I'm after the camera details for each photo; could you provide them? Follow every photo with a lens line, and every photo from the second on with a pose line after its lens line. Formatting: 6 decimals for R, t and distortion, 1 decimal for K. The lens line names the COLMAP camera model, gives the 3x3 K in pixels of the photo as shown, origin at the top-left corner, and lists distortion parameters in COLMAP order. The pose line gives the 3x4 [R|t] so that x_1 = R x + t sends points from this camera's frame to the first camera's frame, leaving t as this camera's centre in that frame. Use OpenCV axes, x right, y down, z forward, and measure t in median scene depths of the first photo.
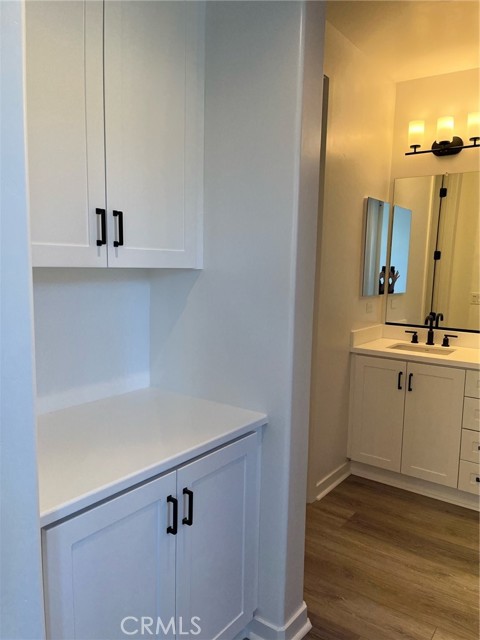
lens RADIAL K [[479.6, 0, 240.4], [0, 479.6, 325.5], [0, 0, 1]] dist [0.032077, -0.045138]
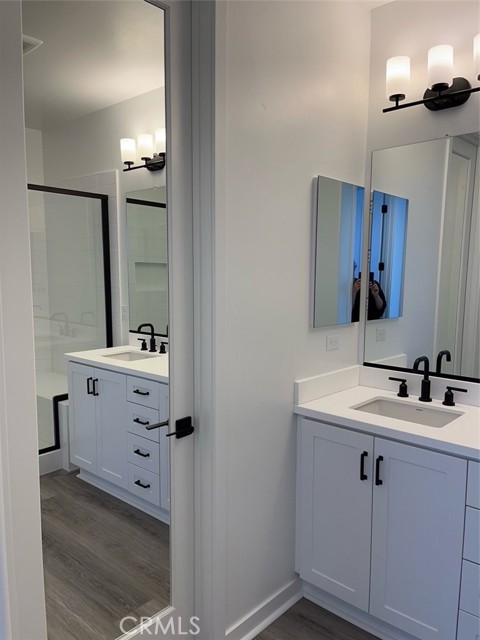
lens RADIAL K [[479.6, 0, 238.2], [0, 479.6, 323.2], [0, 0, 1]] dist [0.032077, -0.045138]
pose [[0.992376, -0.006658, -0.123064, 0.228962], [0.003778, 0.999714, -0.023619, -0.050633], [0.123186, 0.022974, 0.992118, 0.333404]]
